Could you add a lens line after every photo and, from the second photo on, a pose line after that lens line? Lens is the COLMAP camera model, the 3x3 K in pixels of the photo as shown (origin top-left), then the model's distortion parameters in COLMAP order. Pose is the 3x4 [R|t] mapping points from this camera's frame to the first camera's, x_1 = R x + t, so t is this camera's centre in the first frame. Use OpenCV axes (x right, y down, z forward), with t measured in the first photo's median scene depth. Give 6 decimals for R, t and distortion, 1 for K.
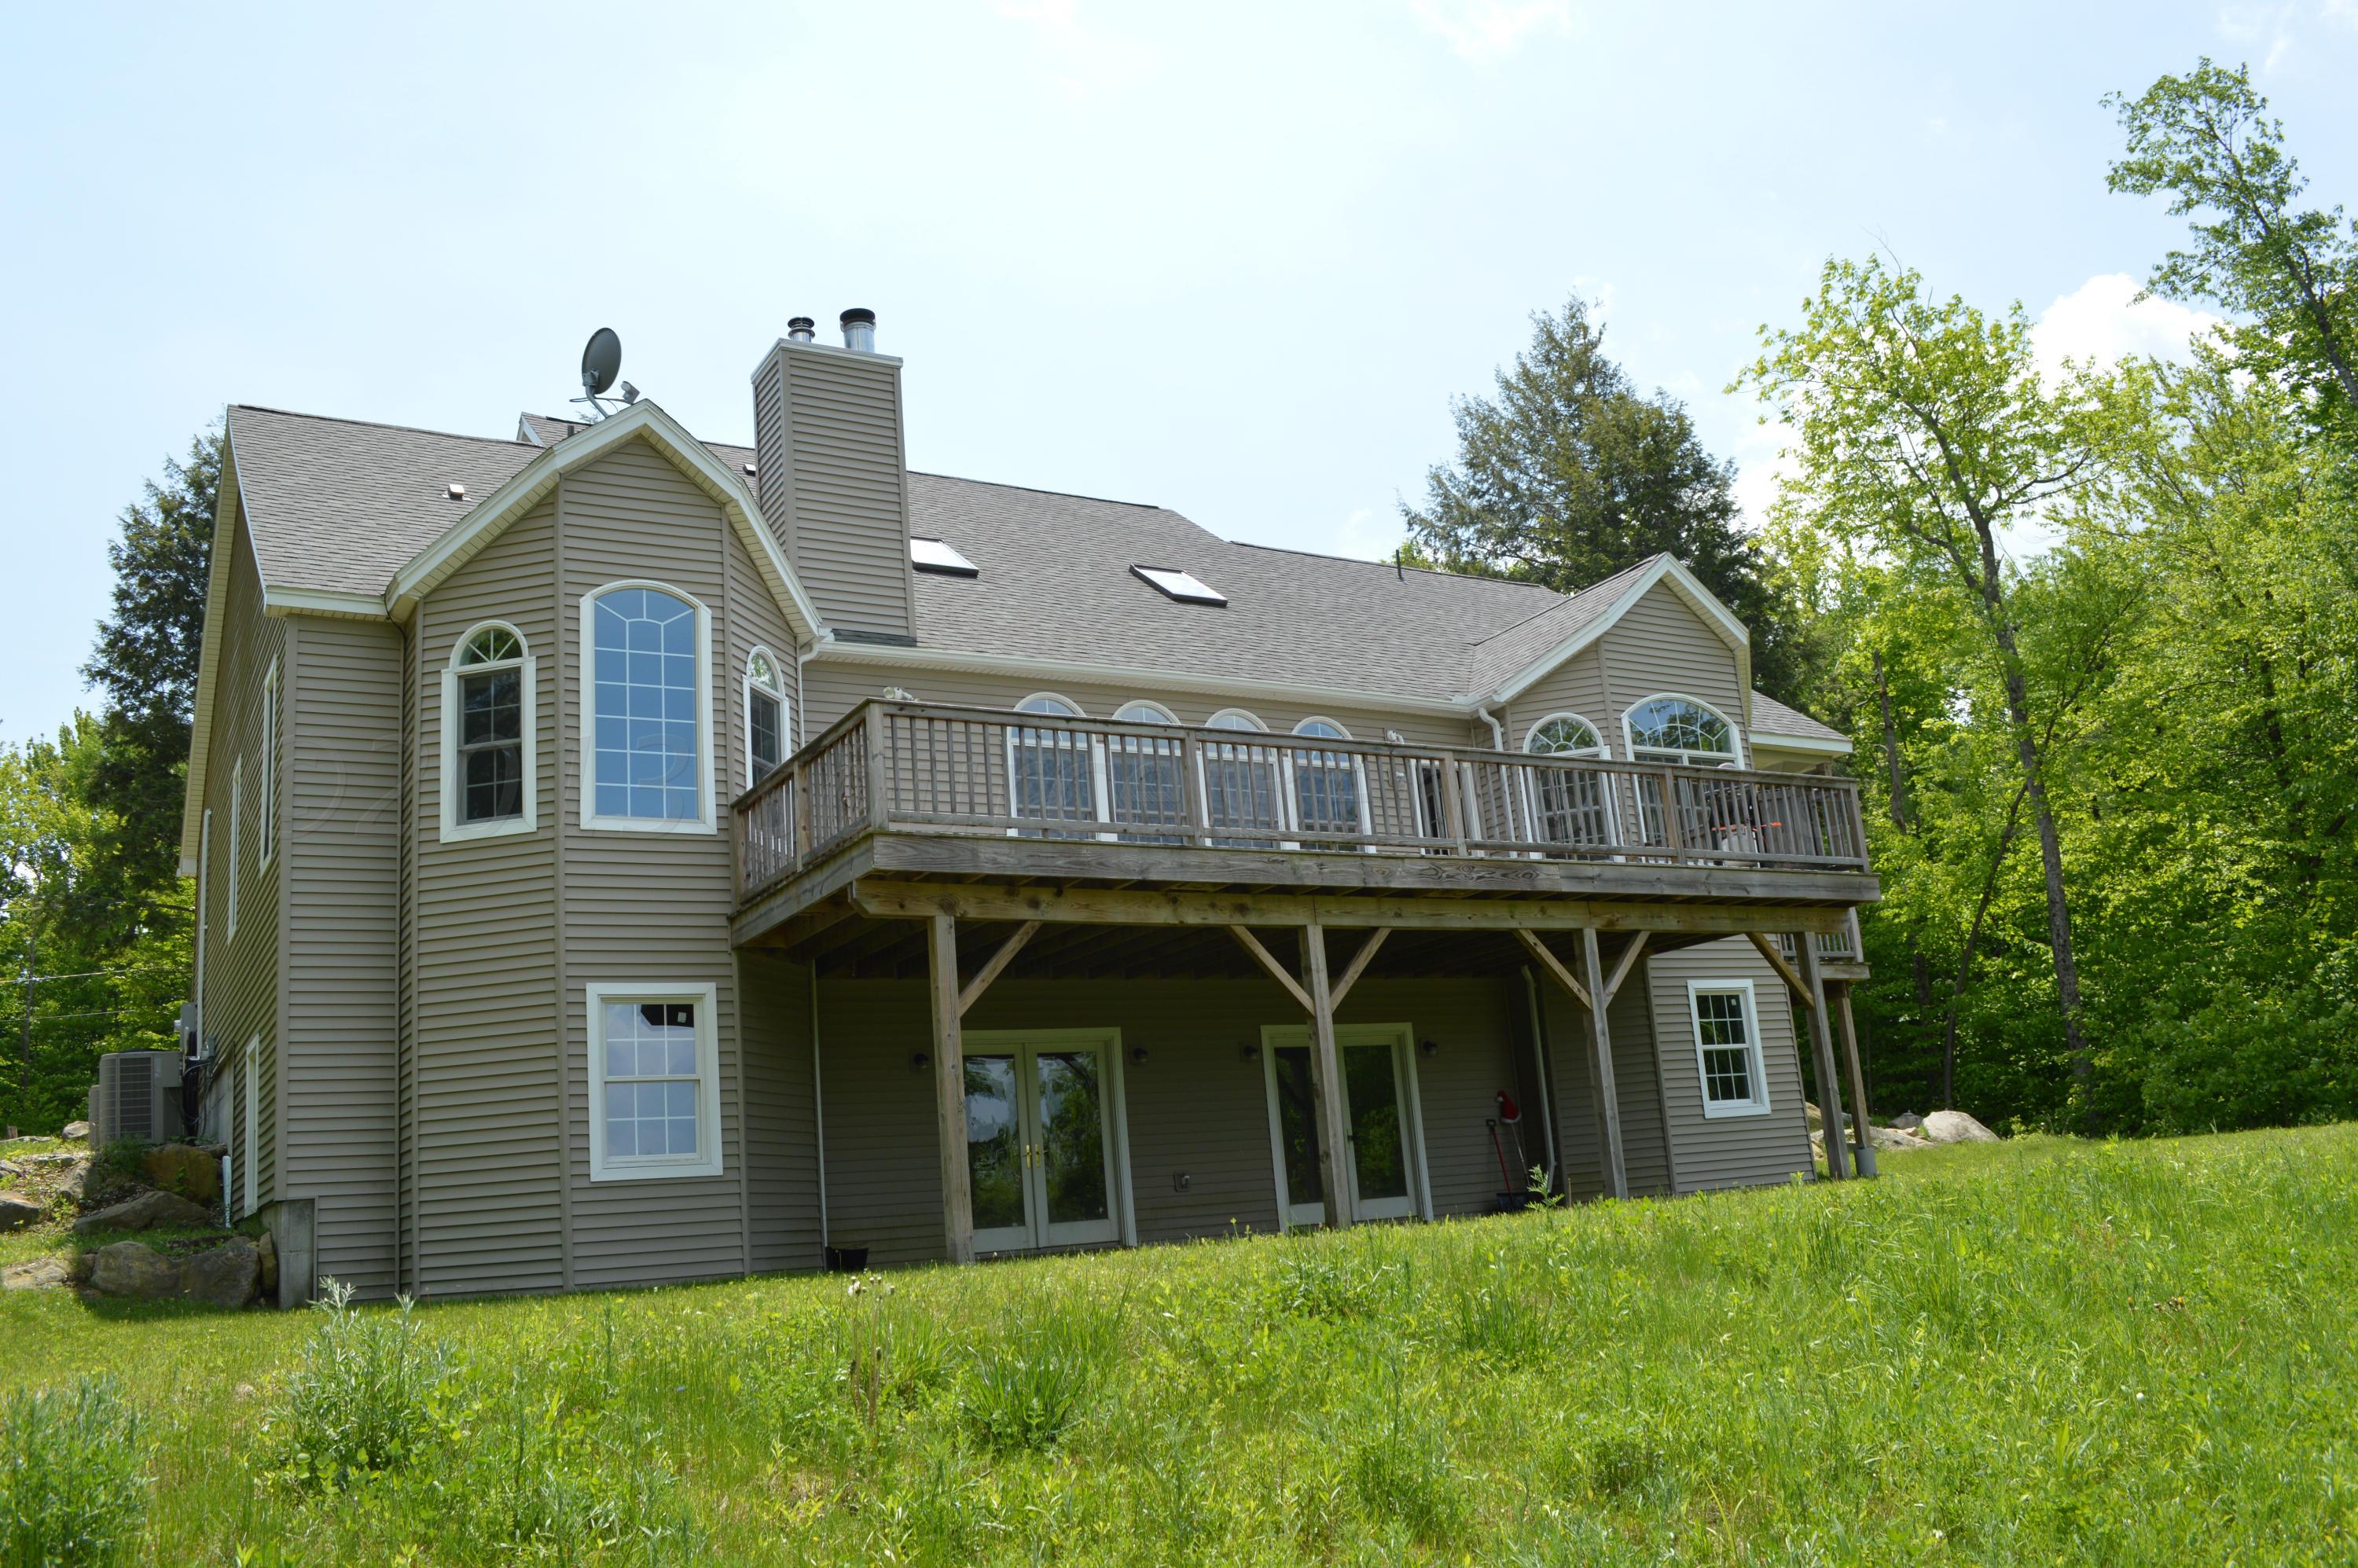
lens RADIAL K [[1869.9, 0, 1178.8], [0, 1869.9, 784.9], [0, 0, 1]] dist [-0.085038, 0.013613]
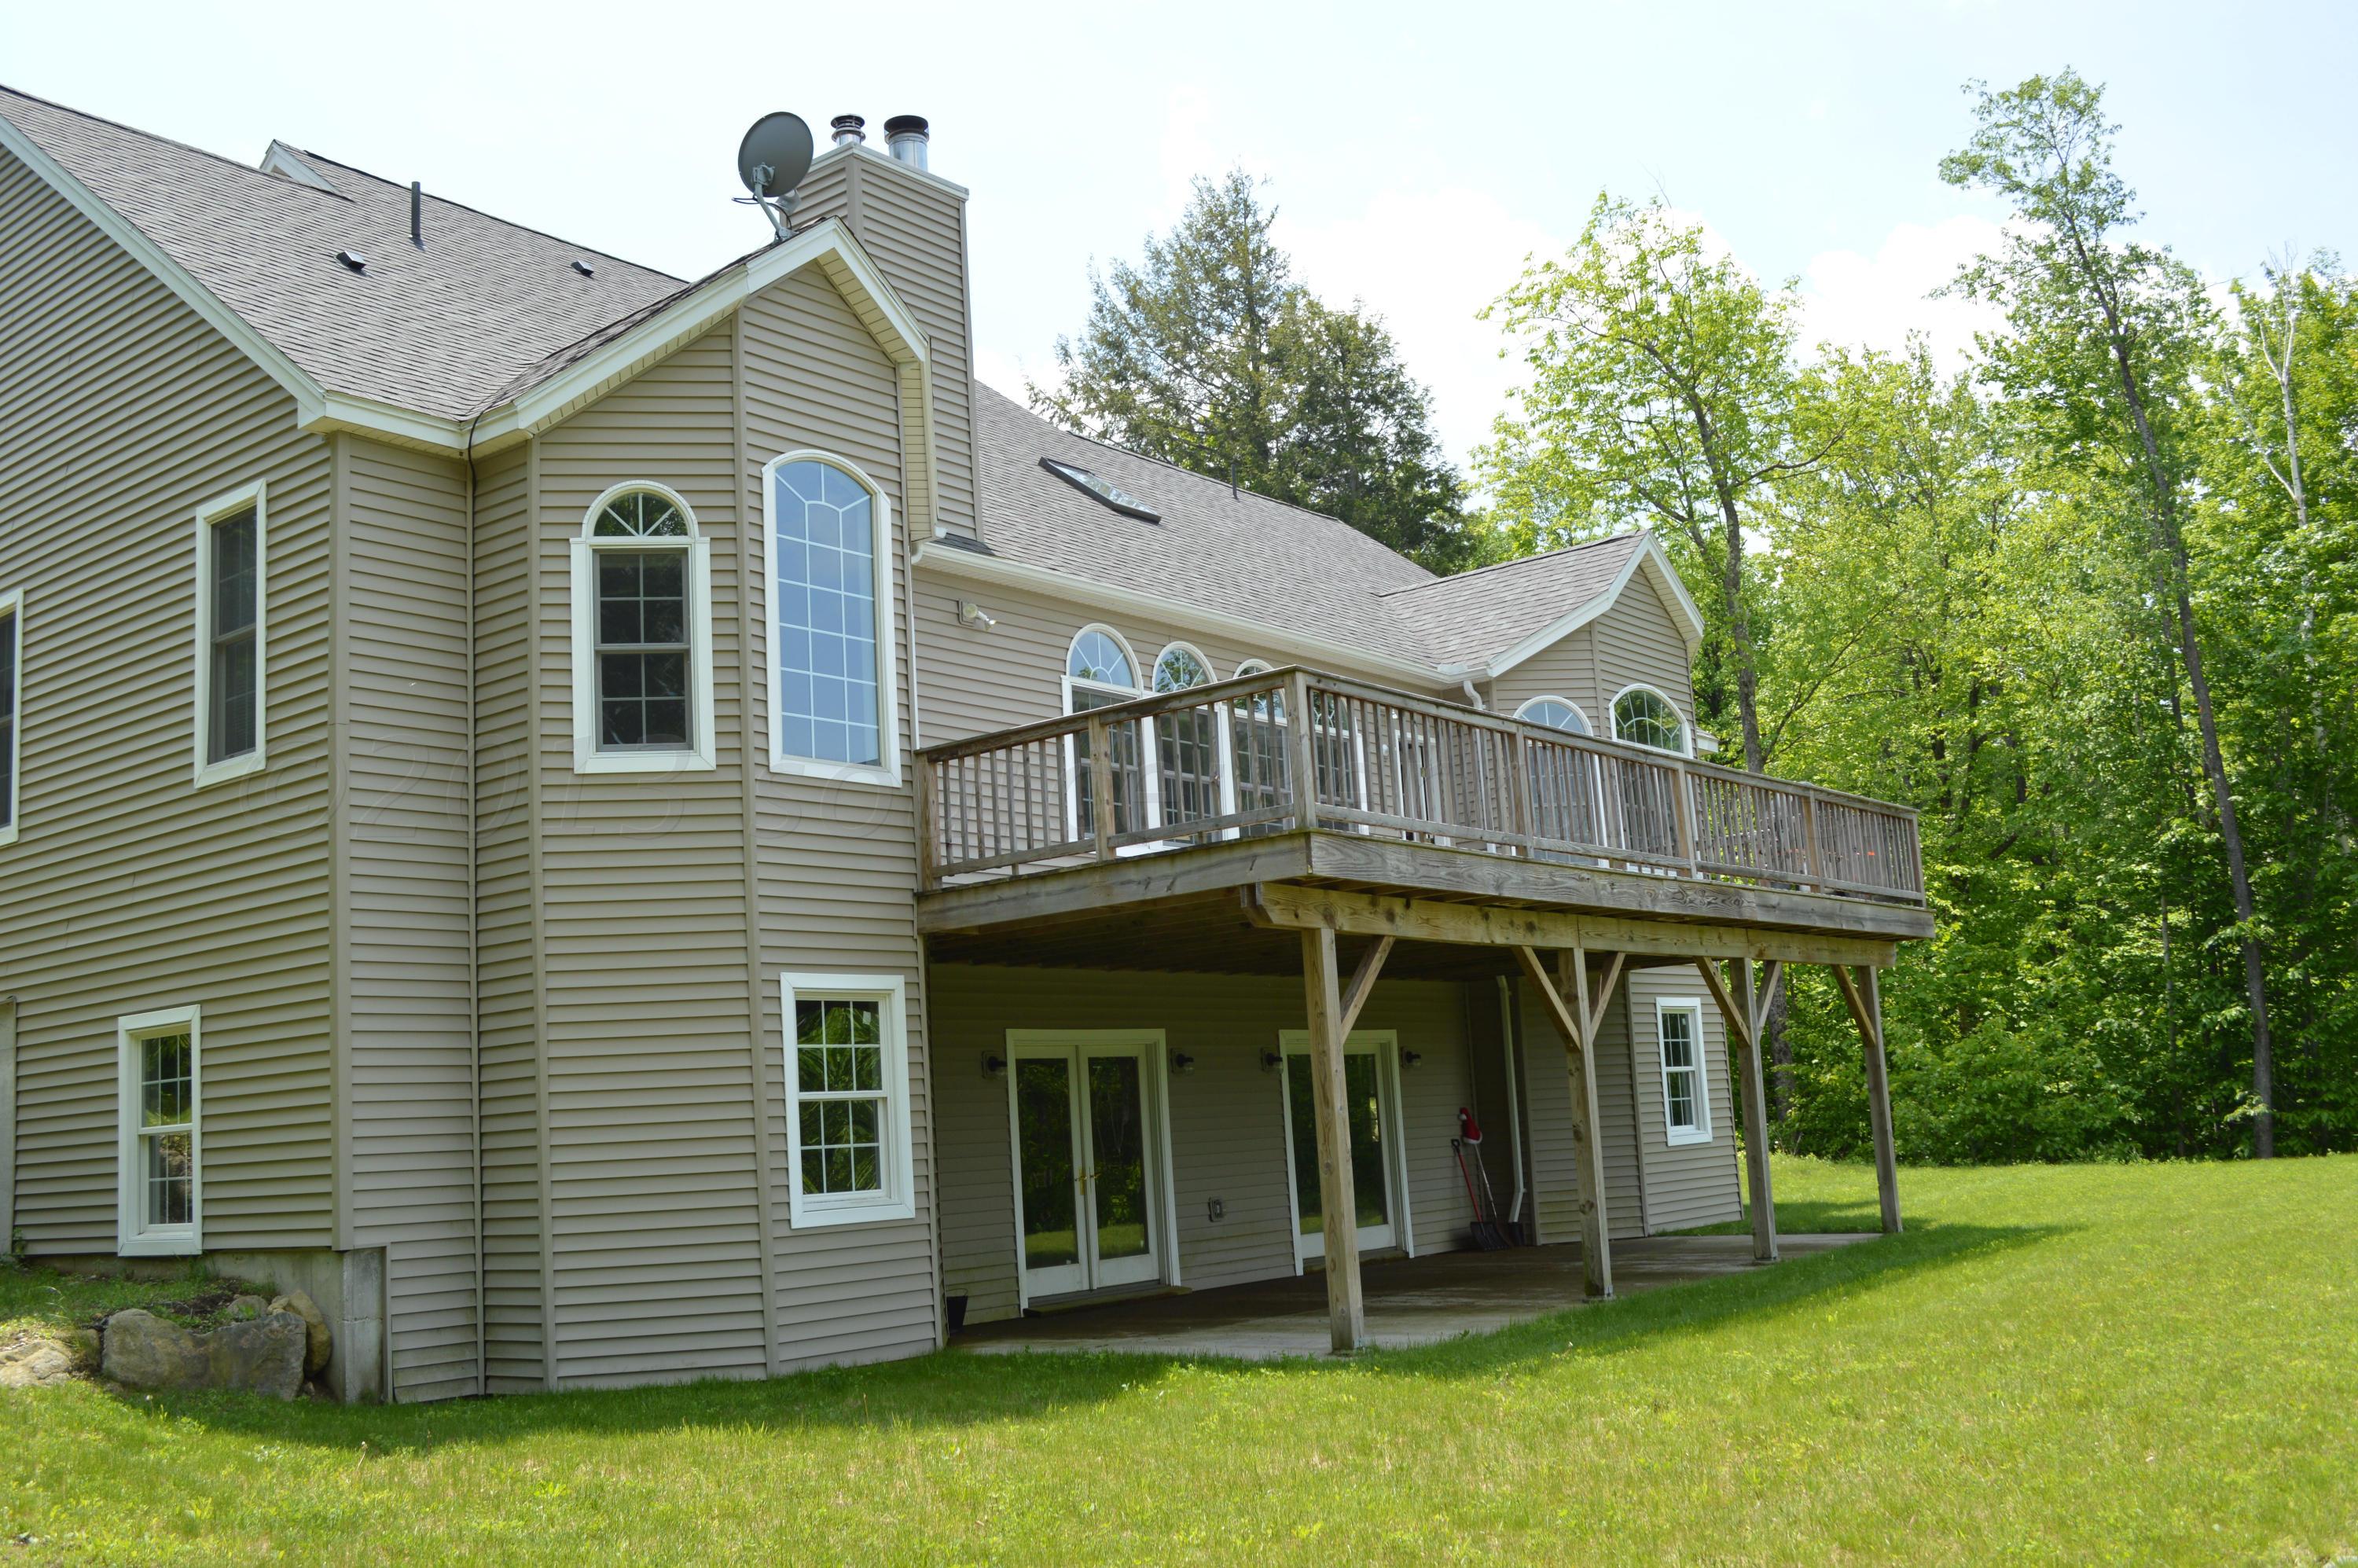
lens RADIAL K [[2186.5, 0, 1177.8], [0, 2186.5, 792.8], [0, 0, 1]] dist [-0.063832, 0.000000]
pose [[0.936247, 0.082554, 0.341507, -0.360238], [-0.101132, 0.994187, 0.036927, -0.013791], [-0.336473, -0.069110, 0.939154, 0.068196]]
